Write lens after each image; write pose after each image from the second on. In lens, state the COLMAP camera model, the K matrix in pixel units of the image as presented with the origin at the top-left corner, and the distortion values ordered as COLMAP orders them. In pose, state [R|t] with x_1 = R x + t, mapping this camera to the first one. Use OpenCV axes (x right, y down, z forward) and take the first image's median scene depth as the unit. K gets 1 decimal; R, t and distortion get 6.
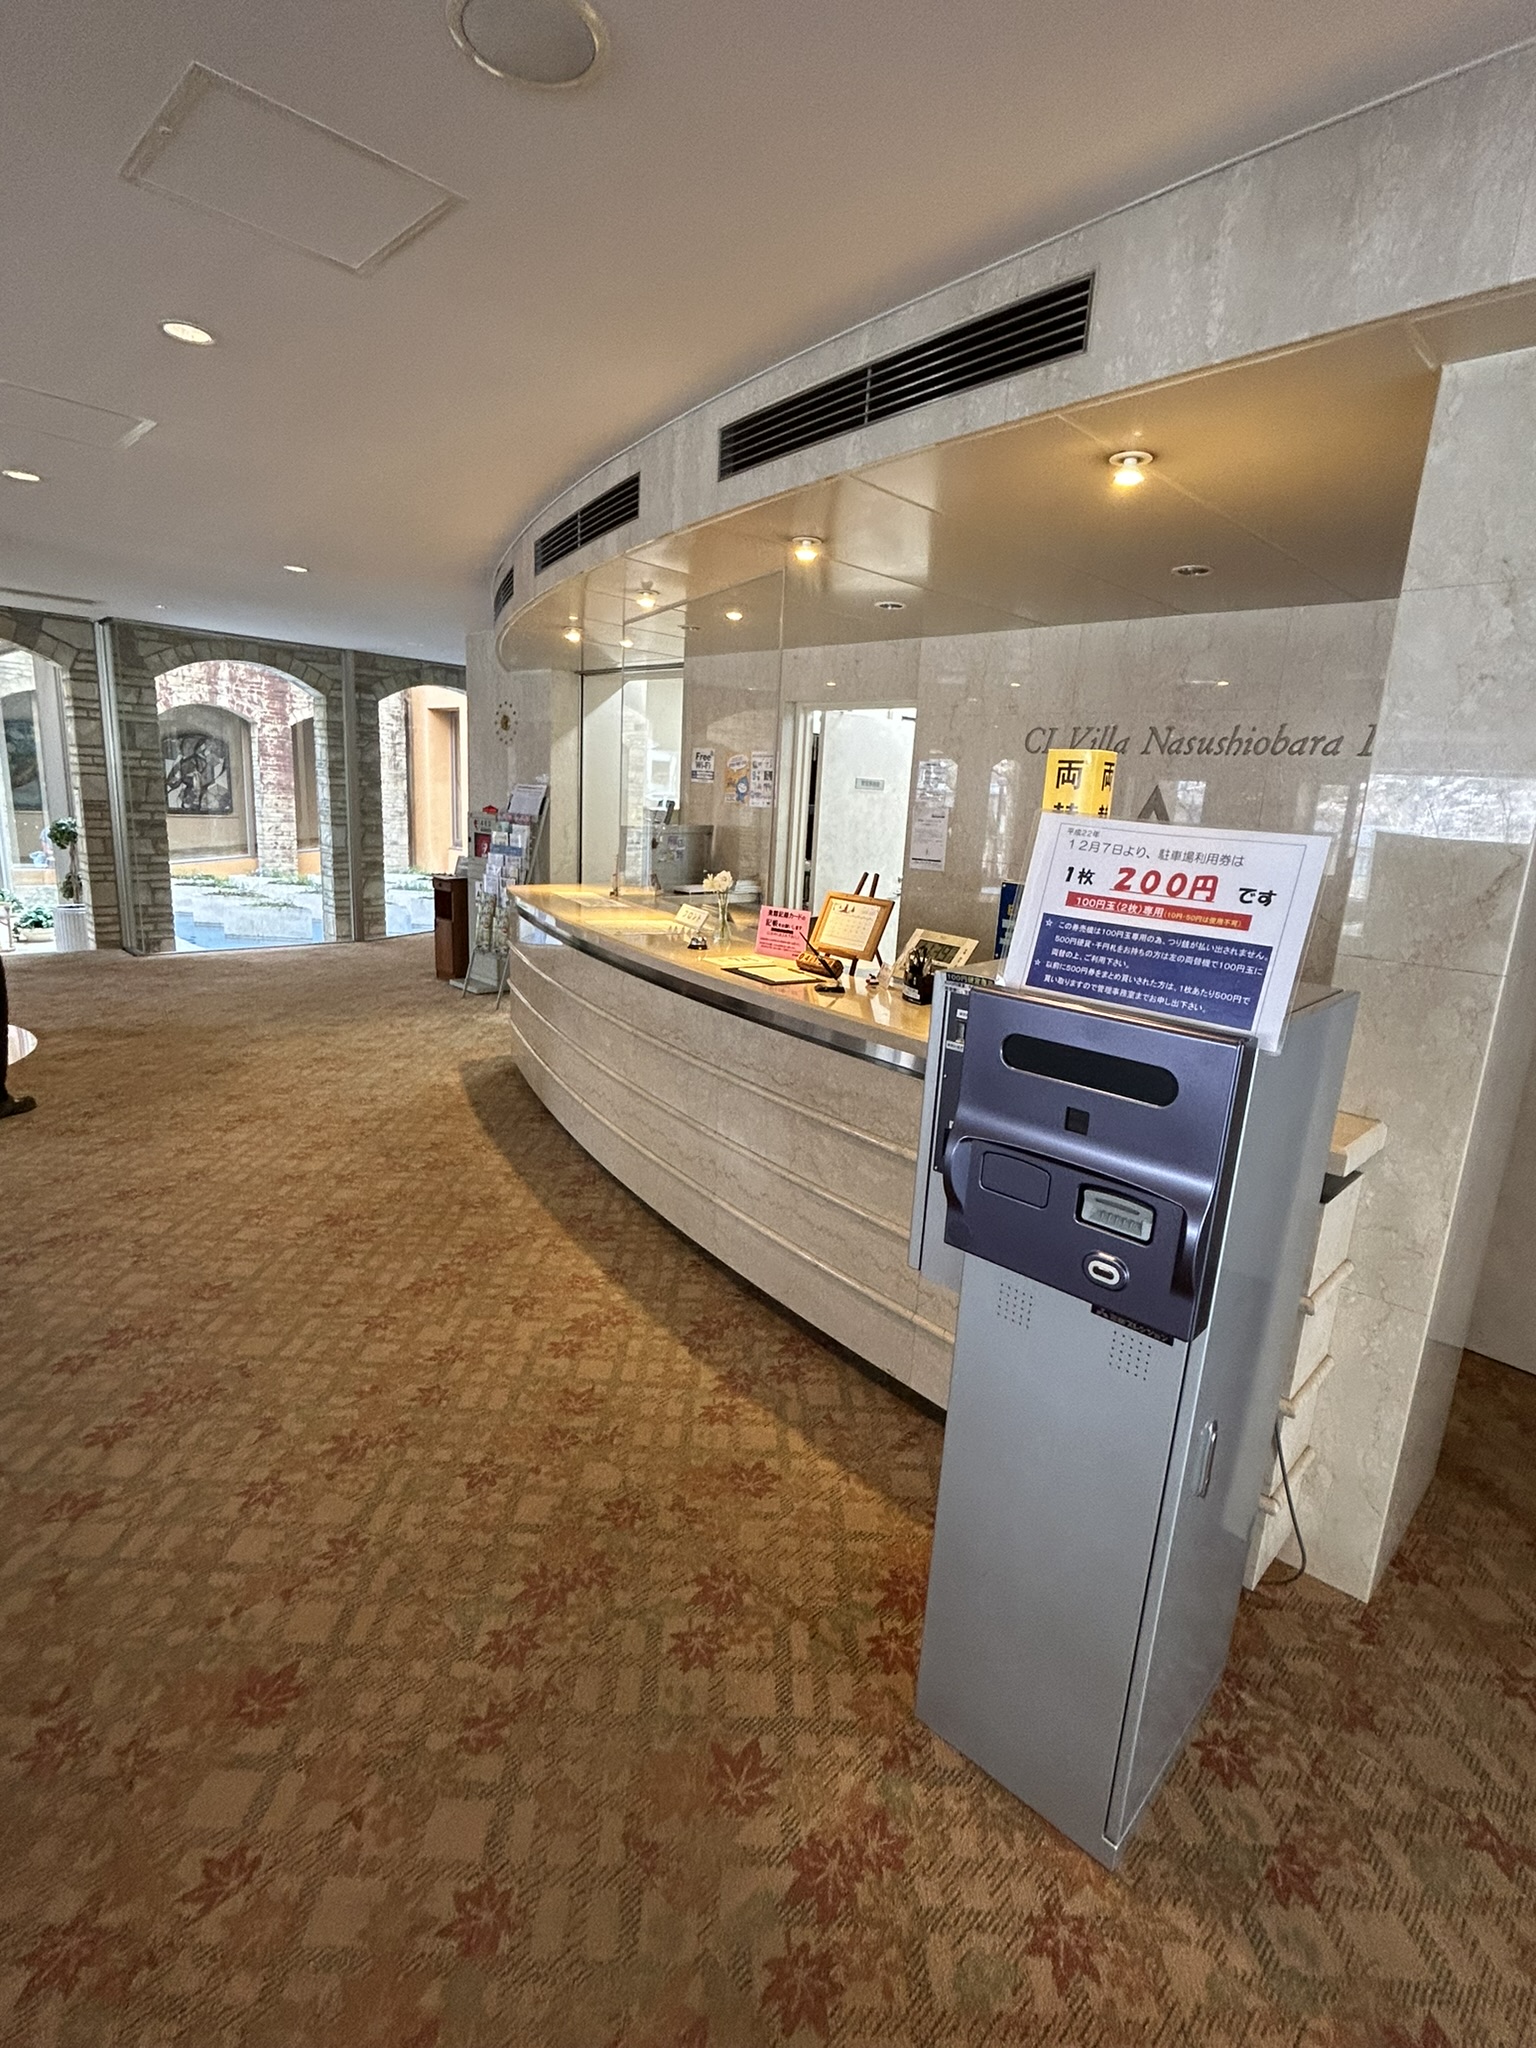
lens RADIAL K [[1005.3, 0, 753.8], [0, 1005.3, 1028.1], [0, 0, 1]] dist [0.002375, 0.000859]
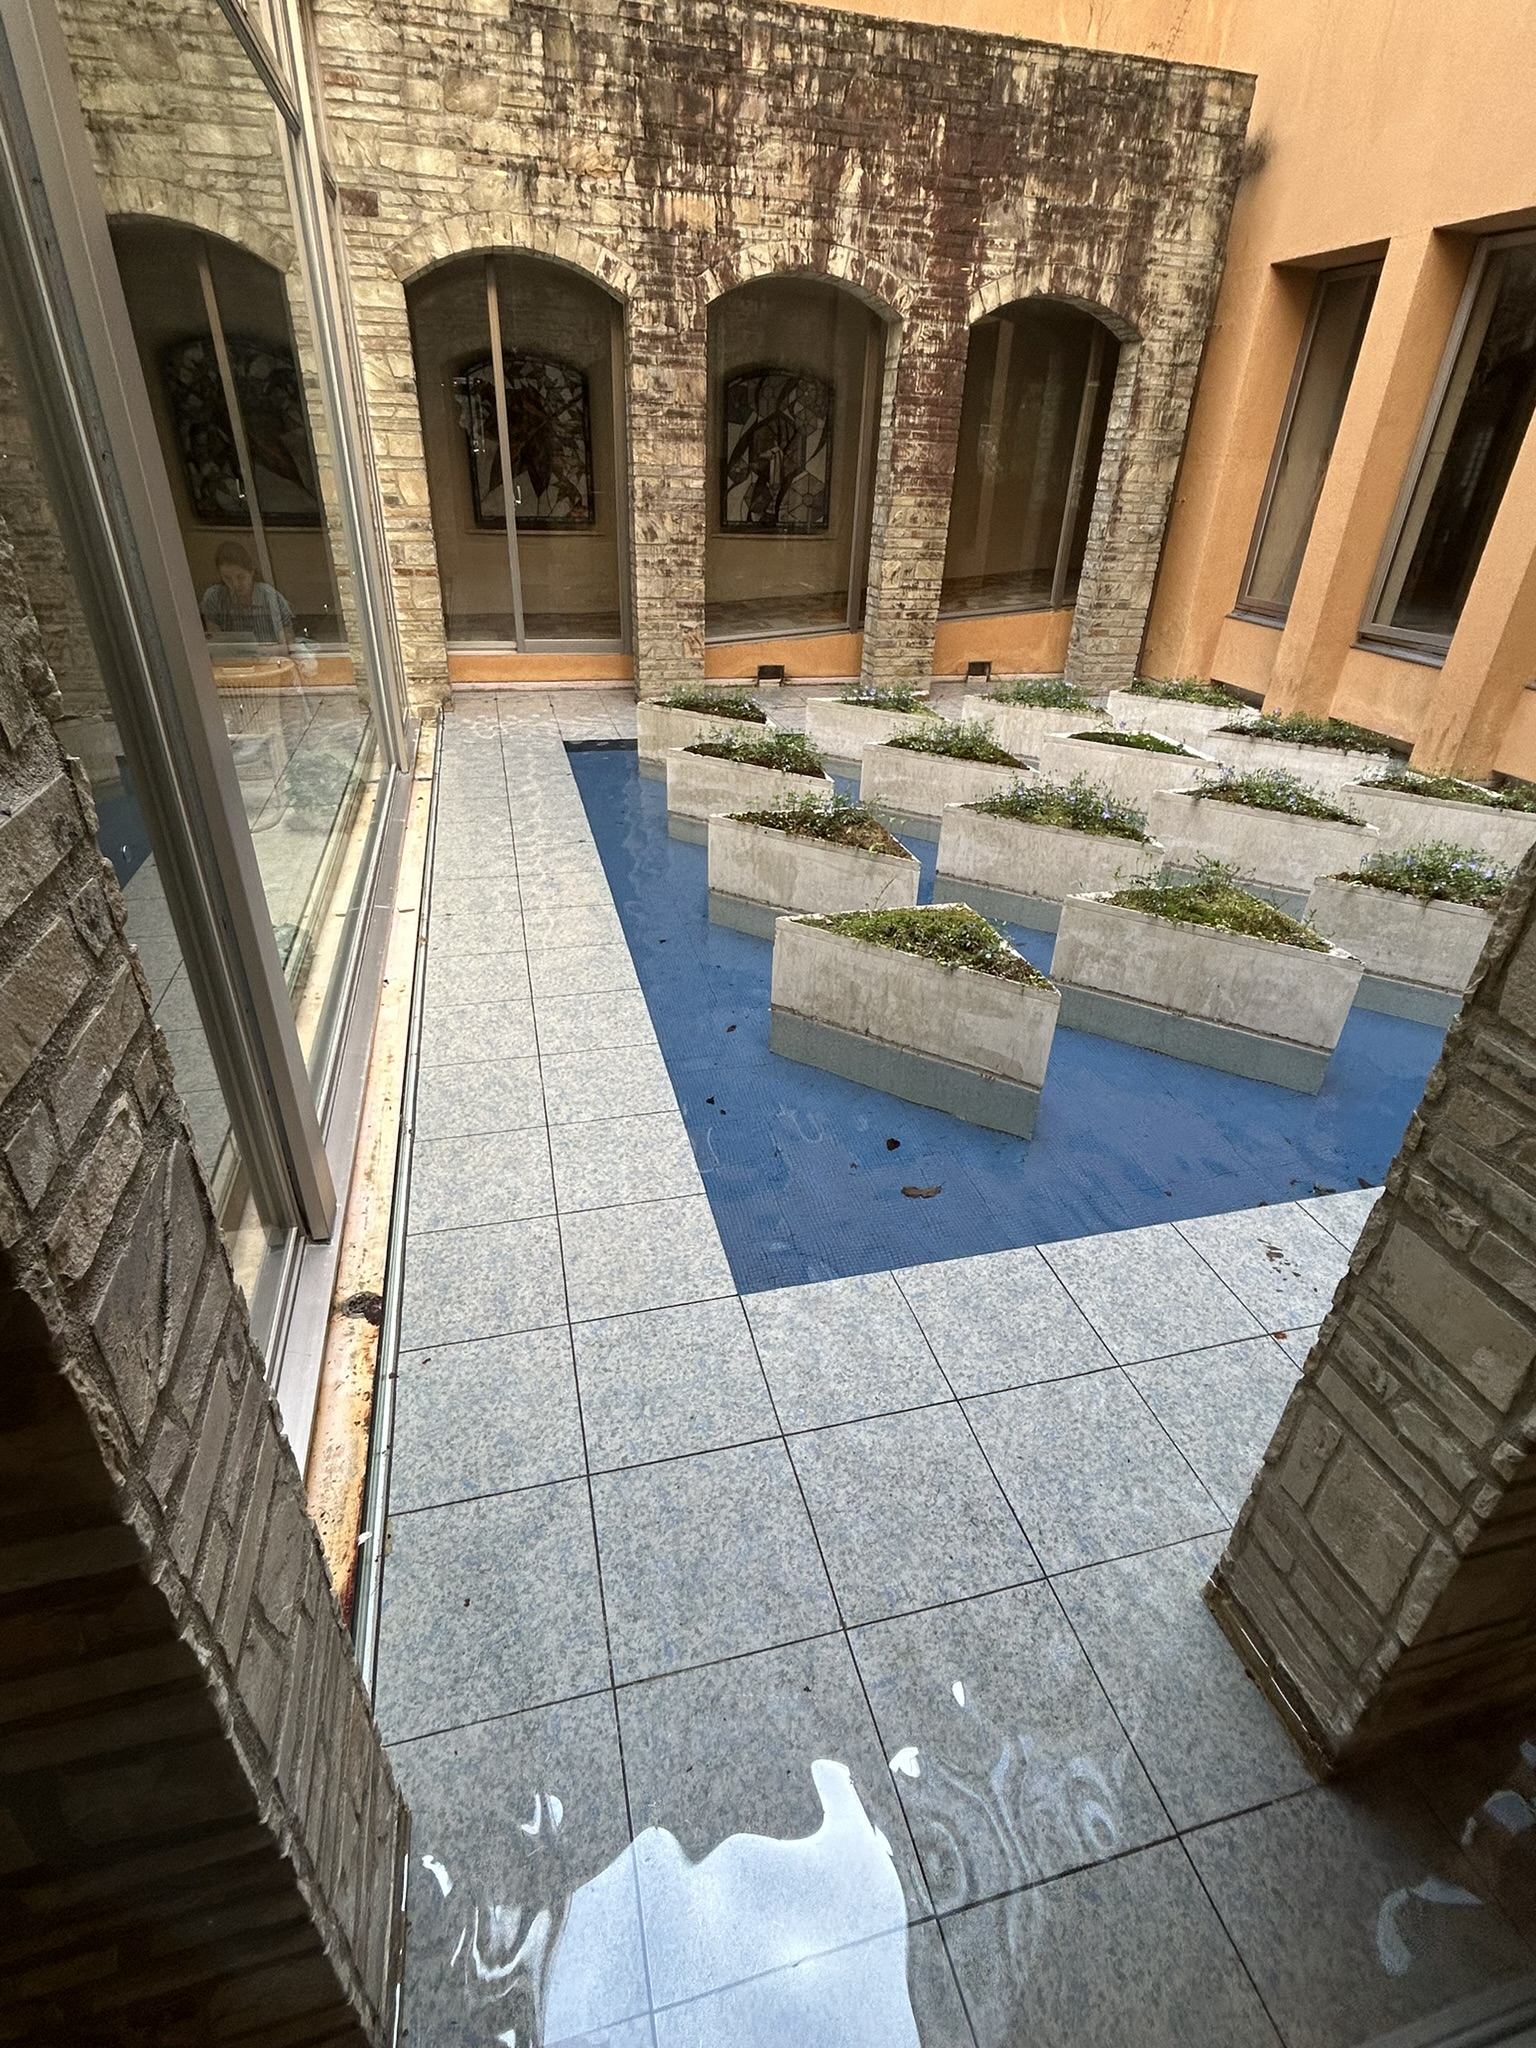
lens RADIAL K [[1005.3, 0, 770.8], [0, 1005.3, 1027.3], [0, 0, 1]] dist [0.002375, 0.000859]
pose [[0.868902, 0.228687, -0.438989, -0.271071], [-0.102760, 0.950893, 0.291964, -0.126642], [0.484200, -0.208577, 0.849733, 0.516584]]
